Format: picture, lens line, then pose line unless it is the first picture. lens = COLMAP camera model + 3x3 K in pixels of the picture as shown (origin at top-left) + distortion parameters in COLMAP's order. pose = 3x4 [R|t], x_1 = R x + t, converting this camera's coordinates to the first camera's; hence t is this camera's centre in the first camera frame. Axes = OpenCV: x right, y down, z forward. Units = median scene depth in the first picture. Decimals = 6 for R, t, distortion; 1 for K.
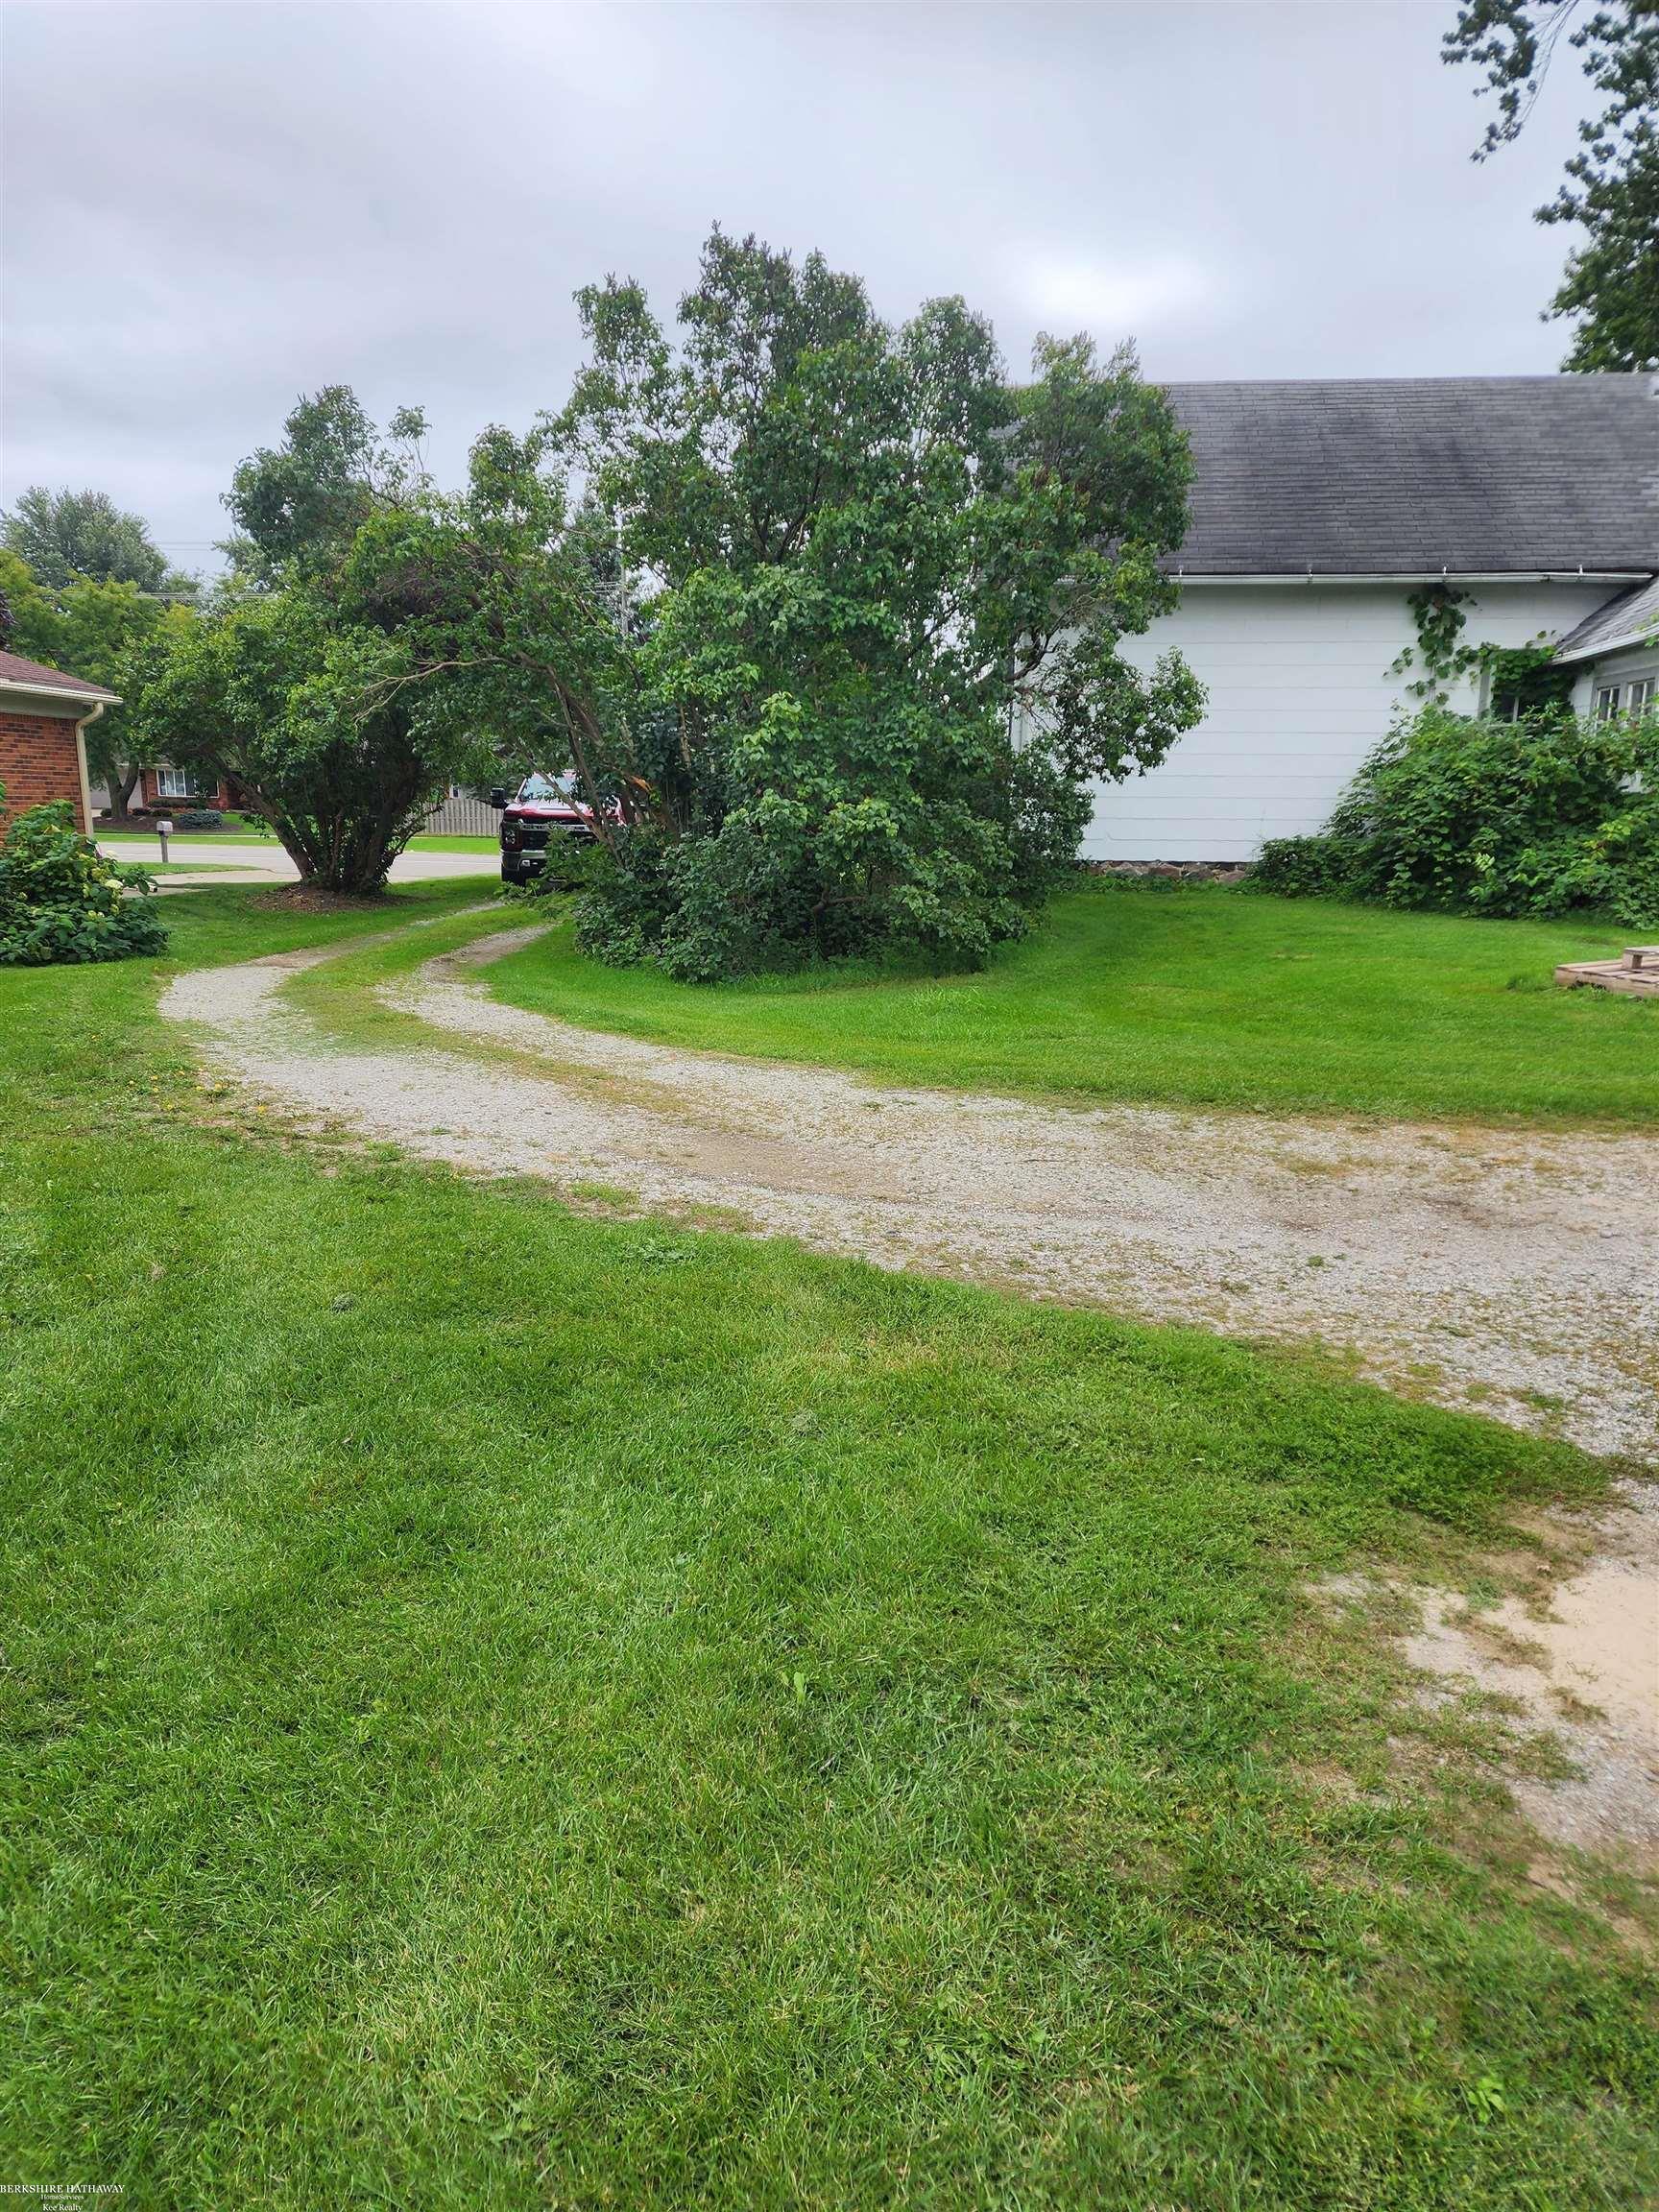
lens RADIAL K [[1434.3, 0, 861.0], [0, 1434.3, 1102.5], [0, 0, 1]] dist [0.092847, -0.085432]
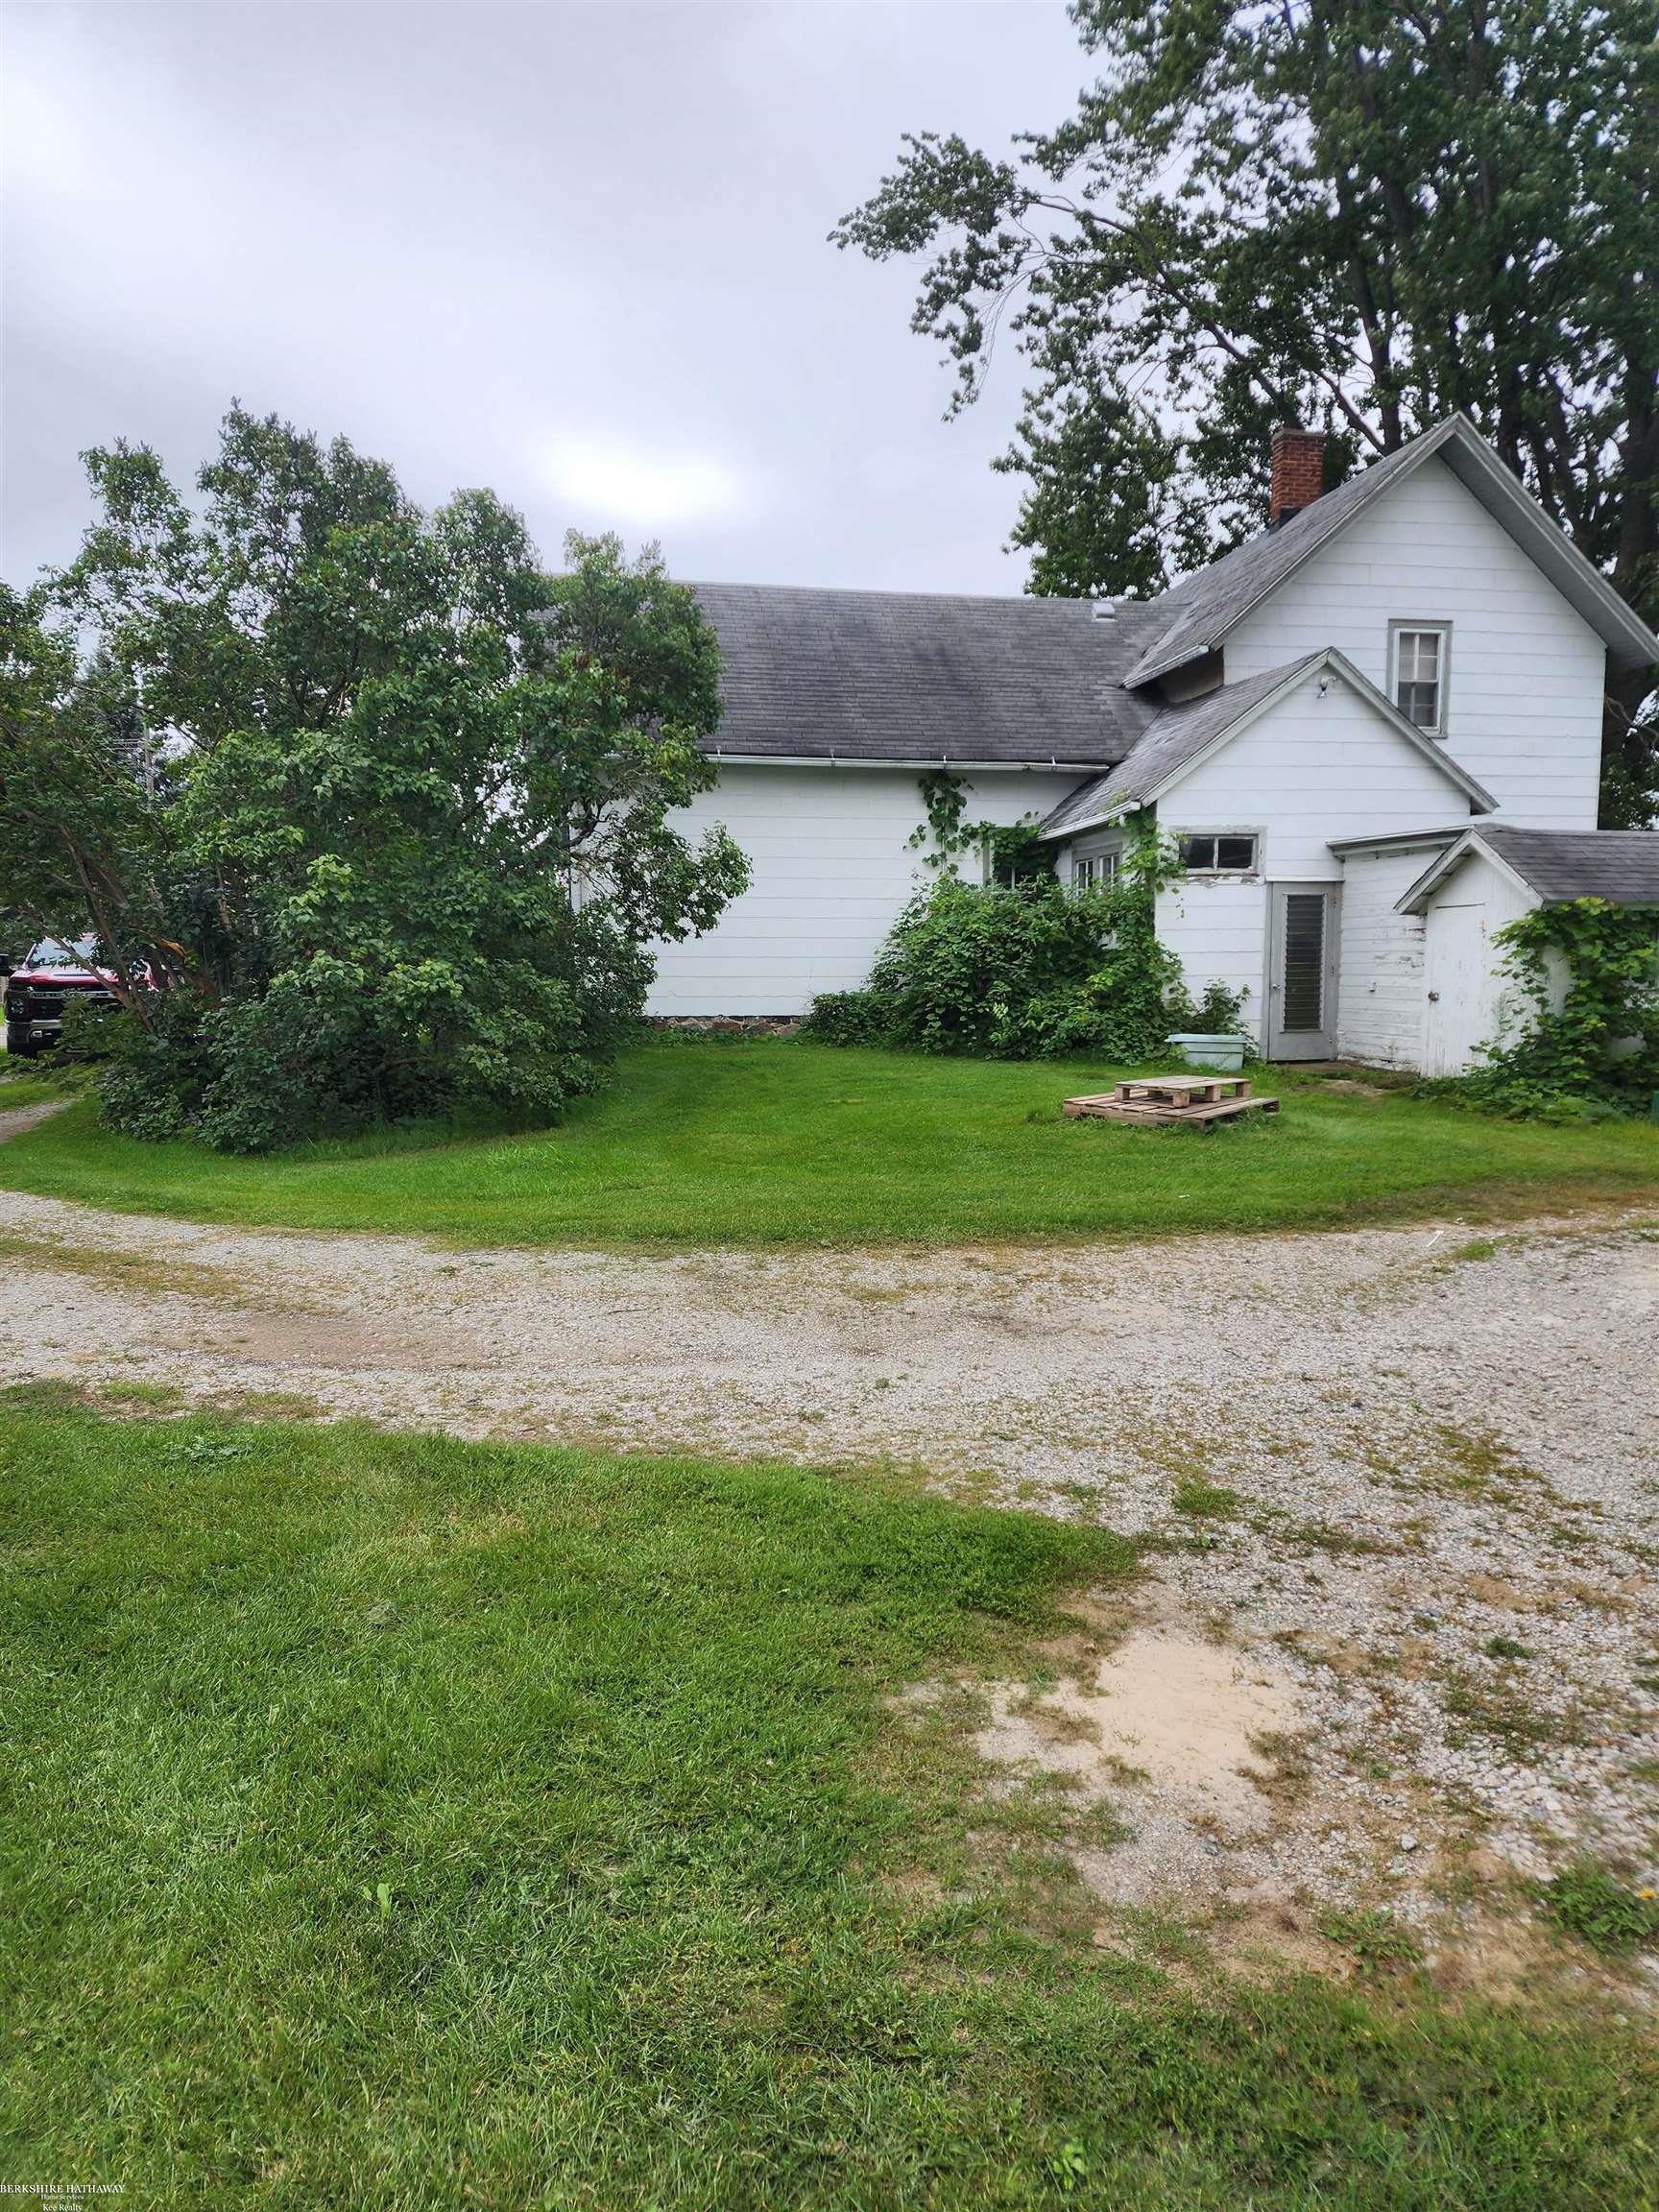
lens RADIAL K [[1415.4, 0, 827.3], [0, 1415.4, 1112.4], [0, 0, 1]] dist [0.105076, -0.098391]
pose [[0.962236, -0.046737, 0.268173, 0.002508], [0.072762, 0.993465, -0.087940, -0.000301], [-0.262311, 0.104132, 0.959349, -0.013602]]
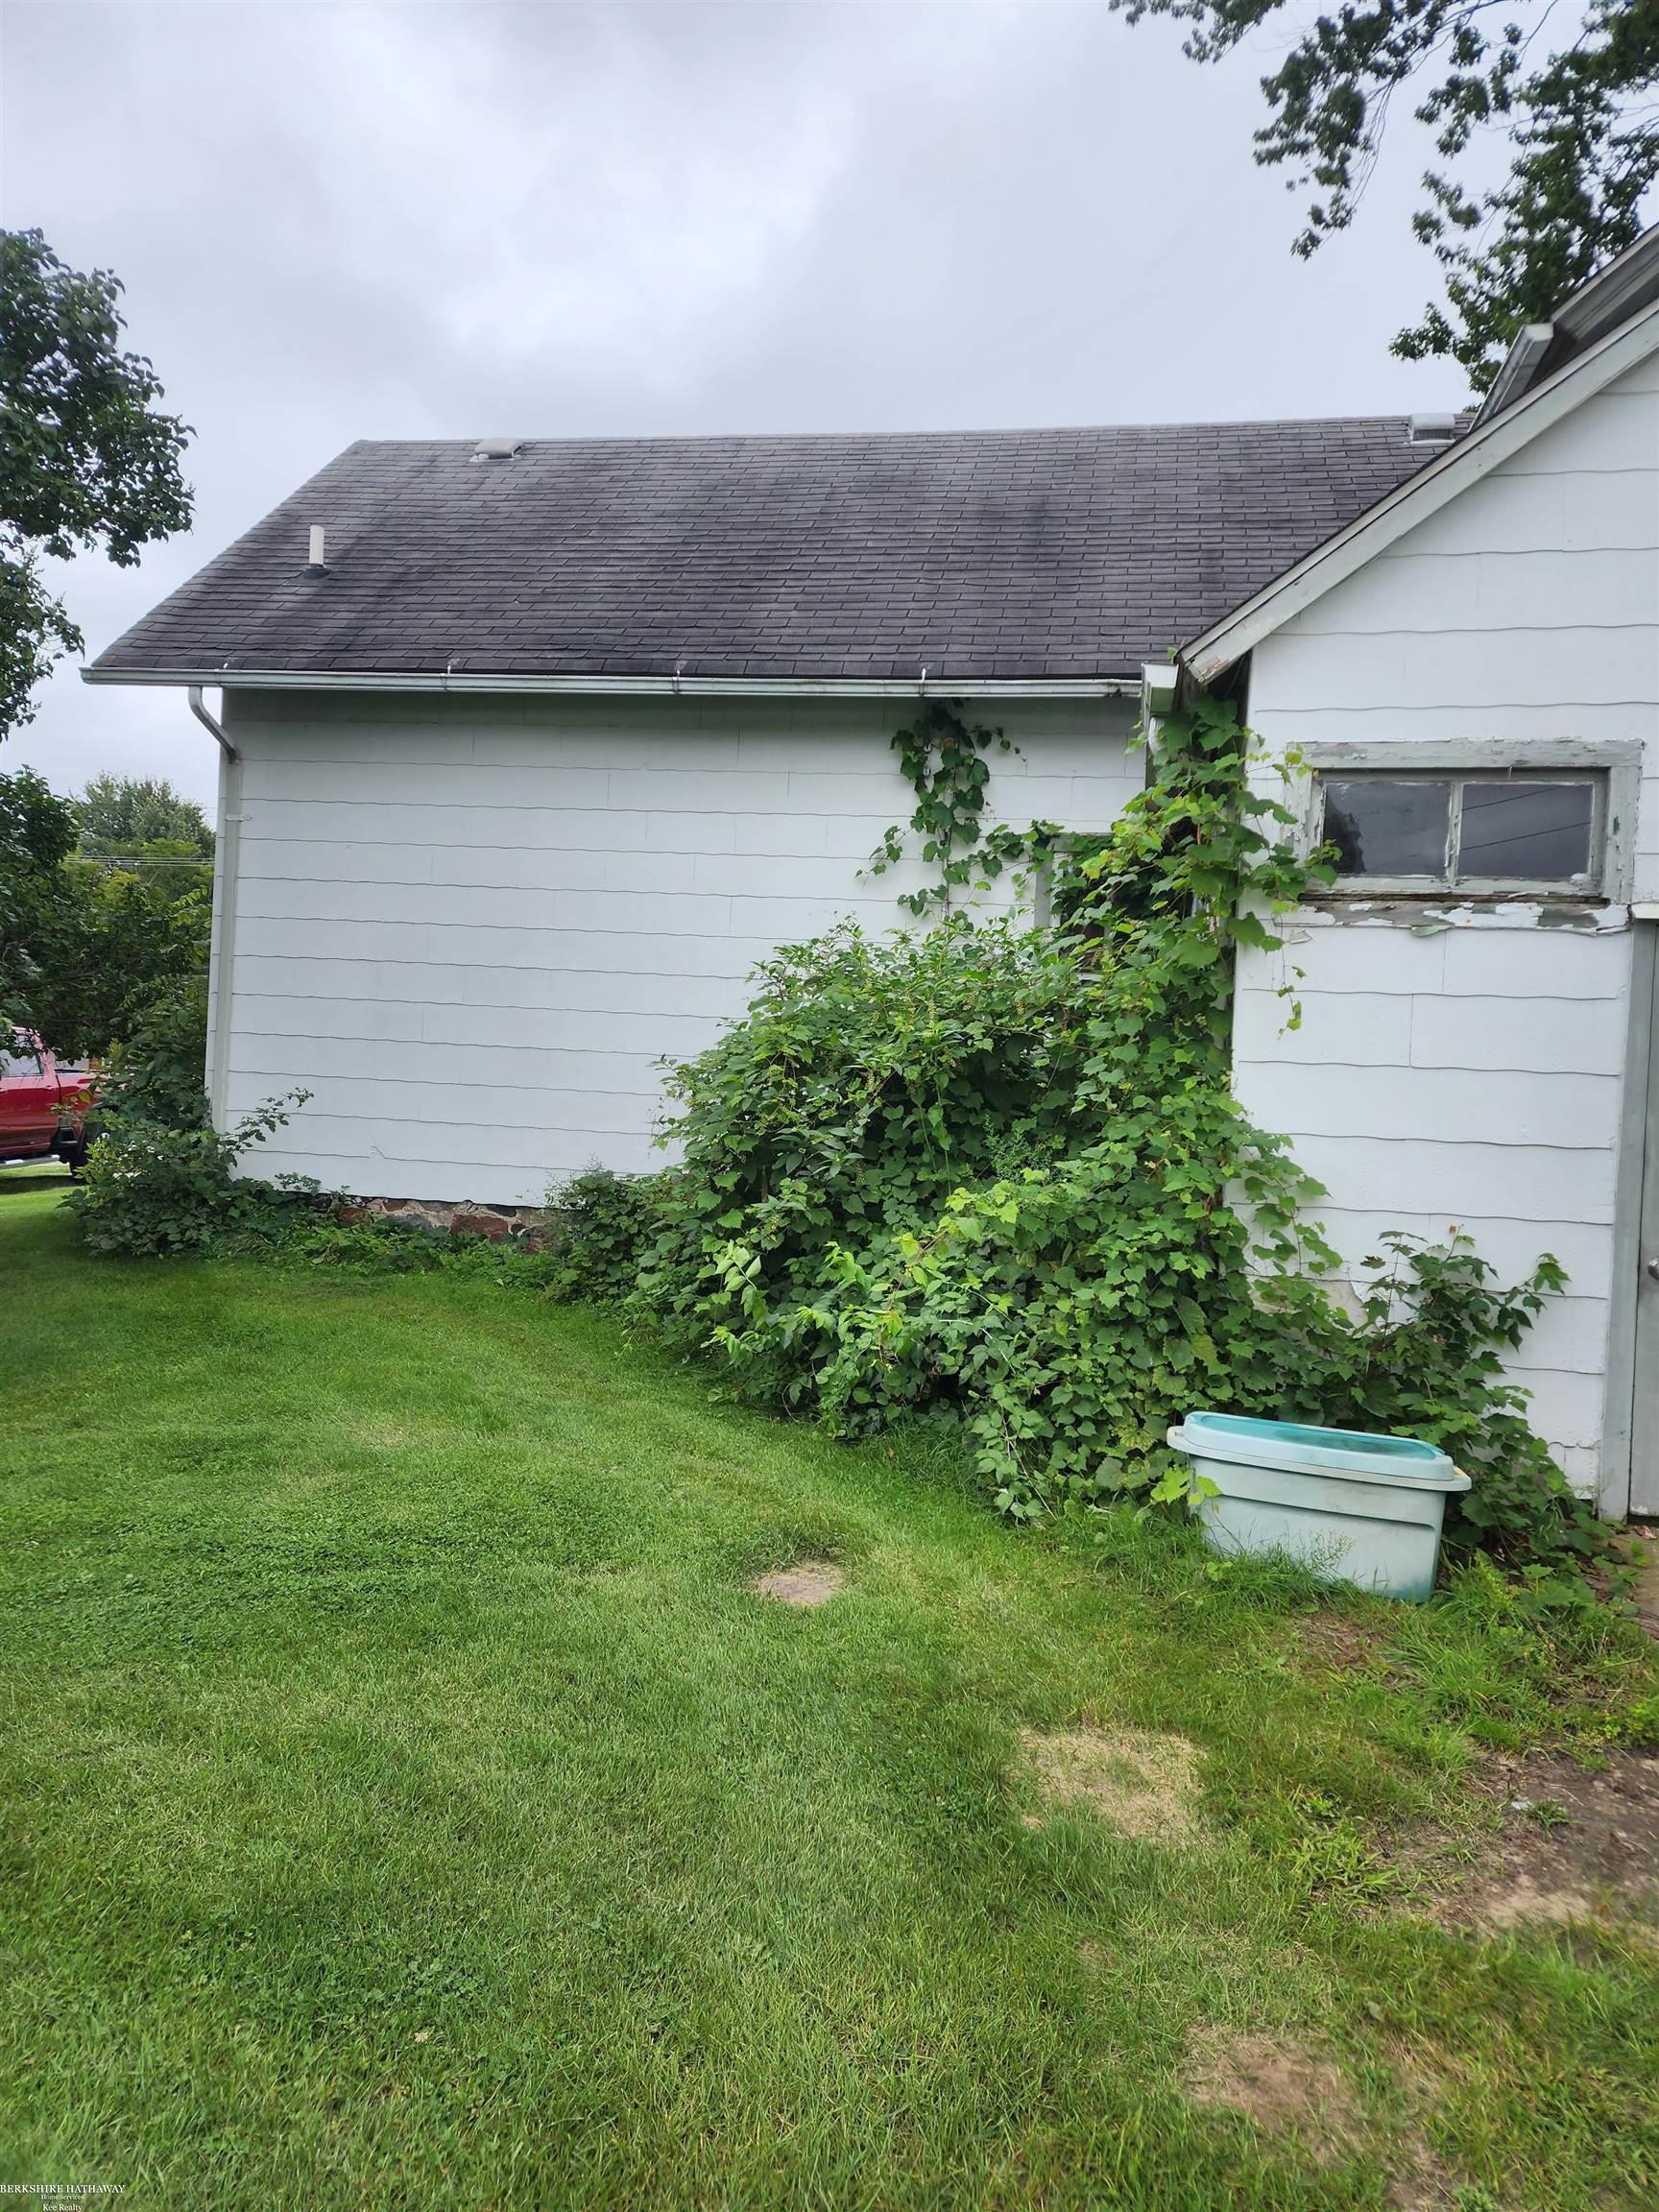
lens RADIAL K [[1488.1, 0, 830.5], [0, 1488.1, 1108.1], [0, 0, 1]] dist [0.063106, 0.000476]
pose [[0.995722, 0.039083, -0.083727, 0.628118], [-0.054889, 0.979123, -0.195717, -0.168150], [0.074330, 0.199476, 0.977080, 0.778992]]
